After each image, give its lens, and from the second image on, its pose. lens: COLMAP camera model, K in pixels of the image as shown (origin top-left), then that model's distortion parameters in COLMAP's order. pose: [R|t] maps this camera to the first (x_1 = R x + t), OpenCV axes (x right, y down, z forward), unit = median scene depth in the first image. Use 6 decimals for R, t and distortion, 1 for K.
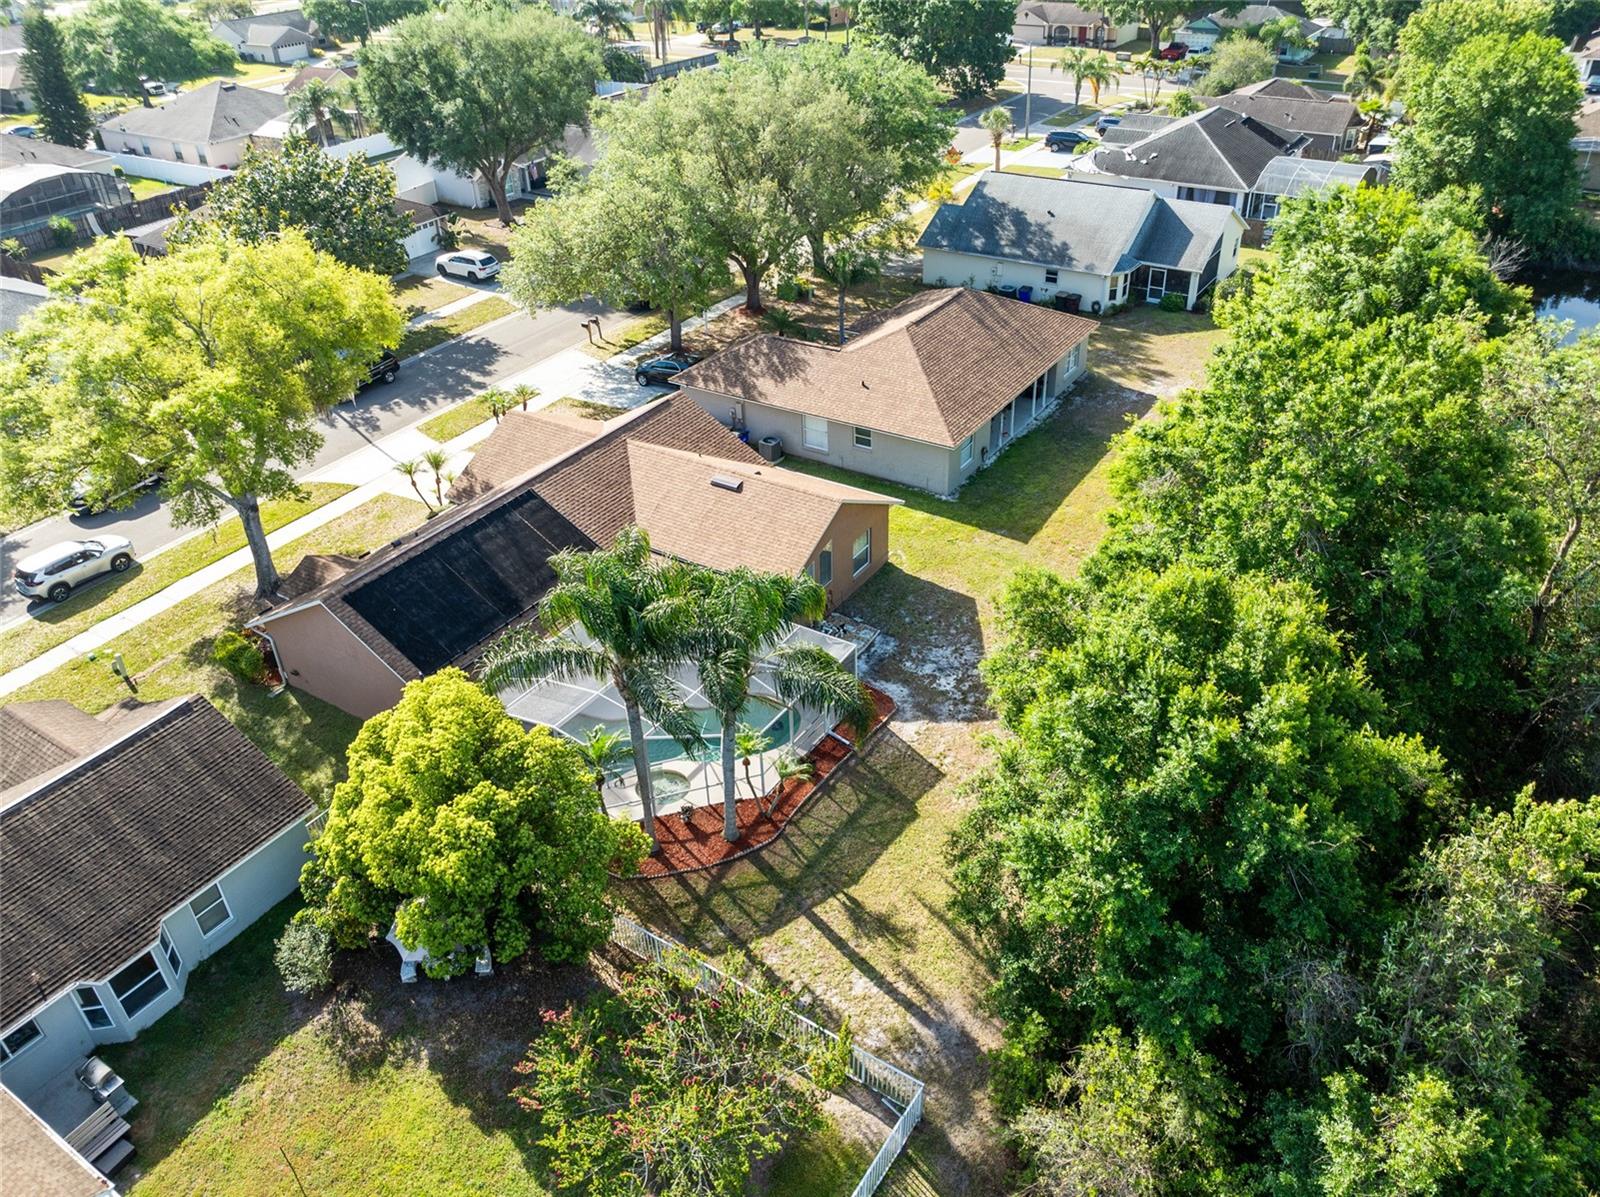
lens RADIAL K [[1111.8, 0, 800.0], [0, 1111.8, 598.5], [0, 0, 1]] dist [-0.035637, 0.001275]
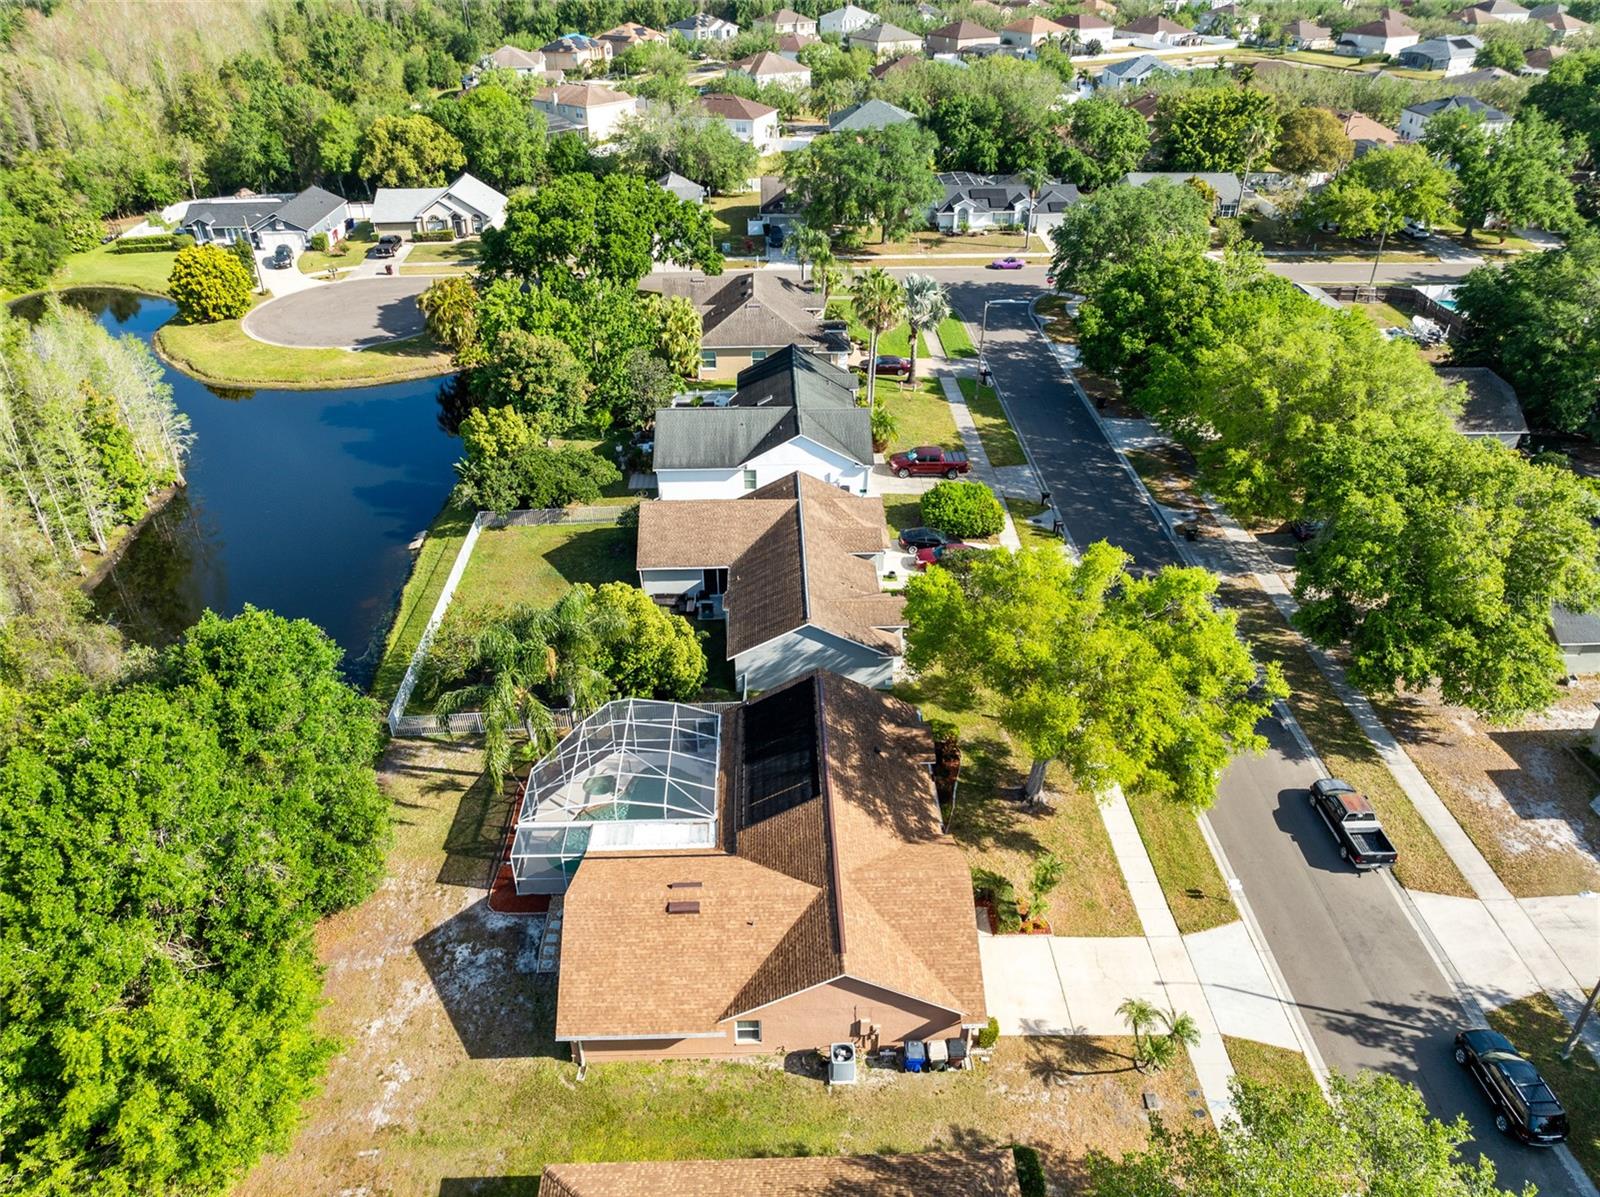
lens RADIAL K [[1111.8, 0, 800.0], [0, 1111.8, 598.5], [0, 0, 1]] dist [-0.035637, 0.001275]
pose [[-0.817738, 0.323309, -0.476210, 0.350715], [-0.310052, 0.449628, 0.837677, -1.542399], [0.484946, 0.832650, -0.267436, 1.475998]]
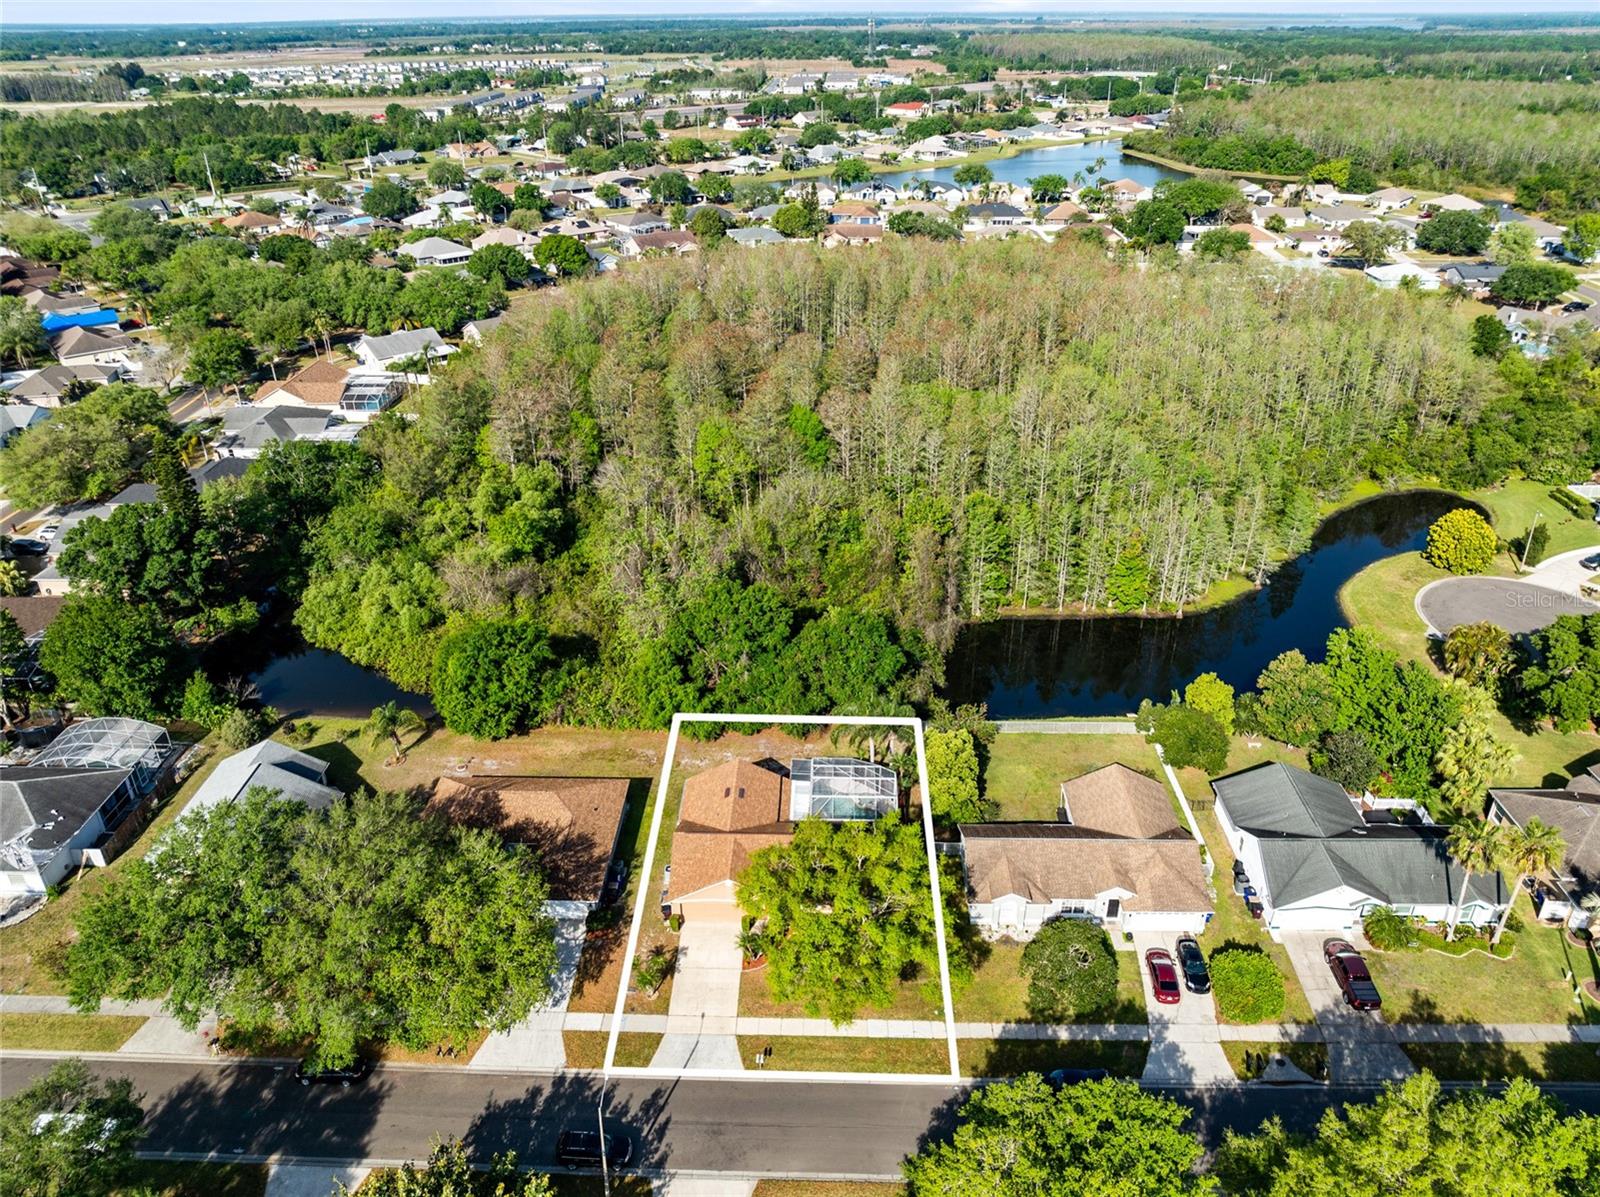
lens RADIAL K [[1121.7, 0, 800.0], [0, 1121.7, 598.5], [0, 0, 1]] dist [0.002618, 0.000722]
pose [[-0.528149, -0.379024, 0.759868, -2.378914], [0.490041, 0.594763, 0.637273, -2.375802], [-0.693483, 0.708942, -0.128387, 1.229397]]
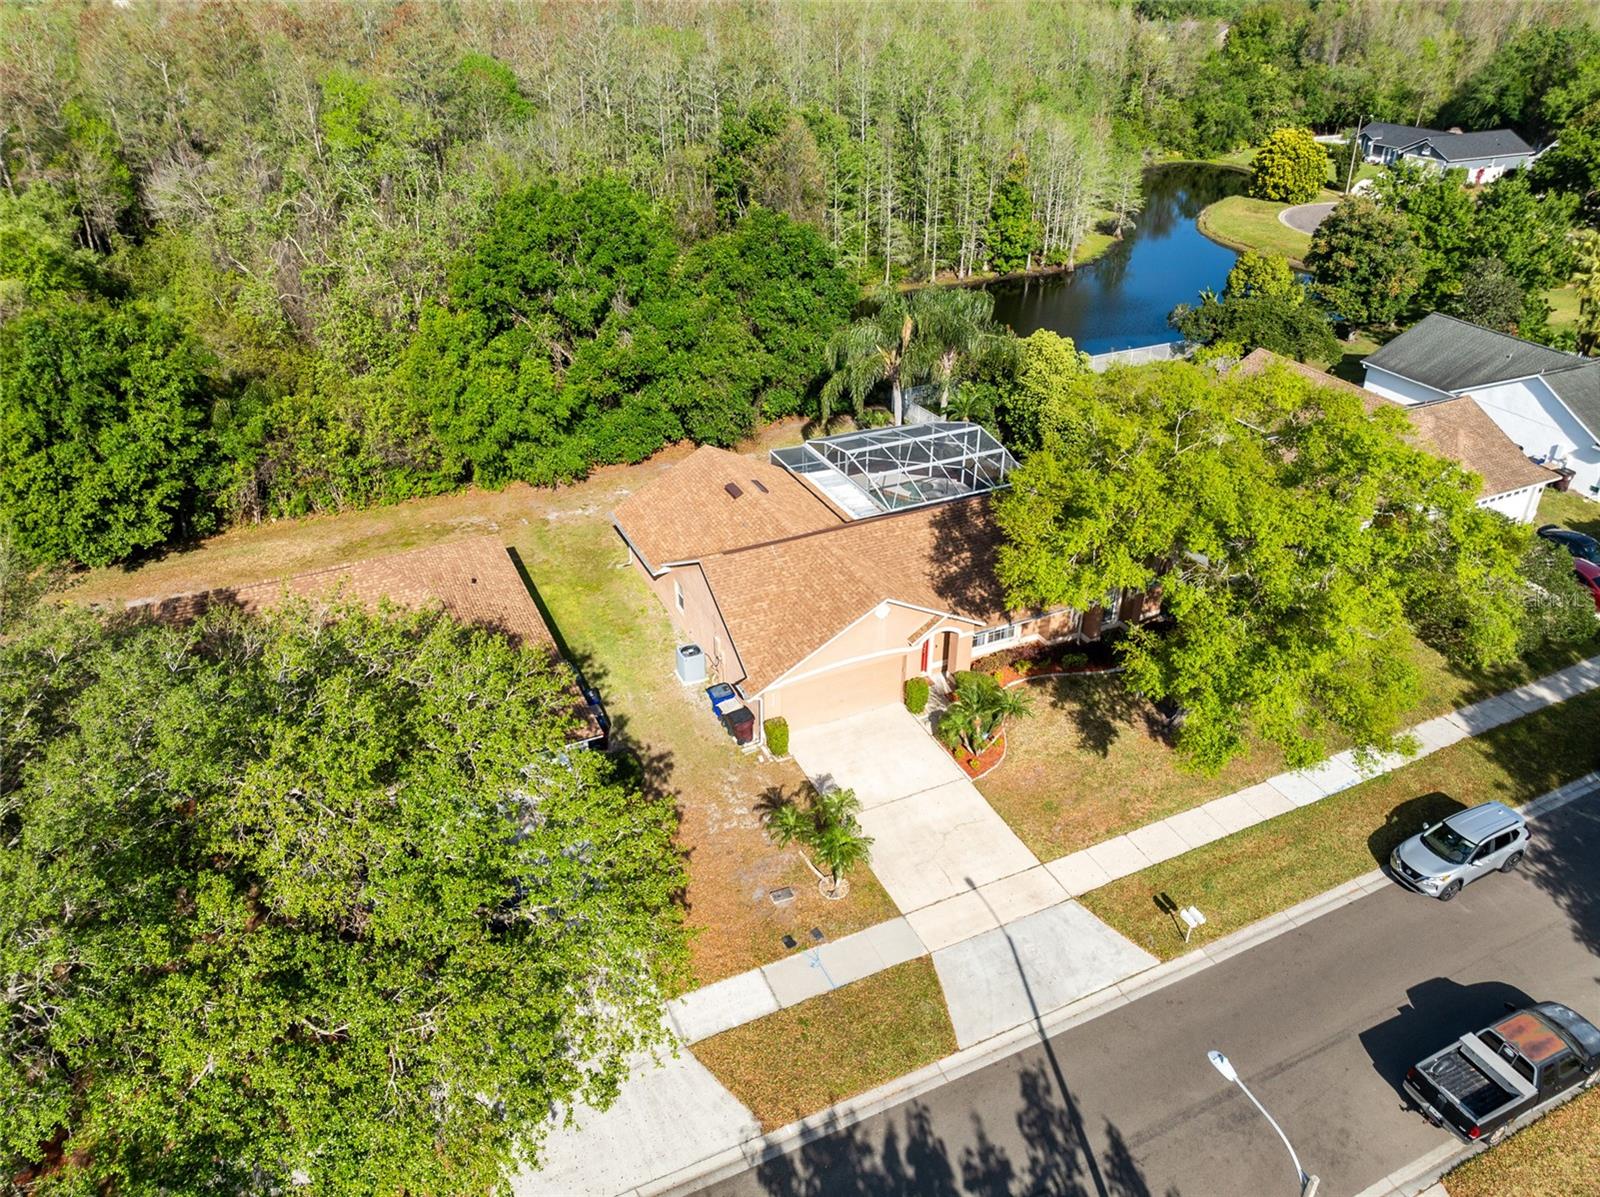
lens RADIAL K [[1111.8, 0, 800.0], [0, 1111.8, 598.5], [0, 0, 1]] dist [-0.035637, 0.001275]
pose [[-0.854530, -0.249501, 0.455553, -0.887578], [0.305197, 0.468491, 0.829078, -1.307243], [-0.420278, 0.847506, -0.324193, 1.938827]]
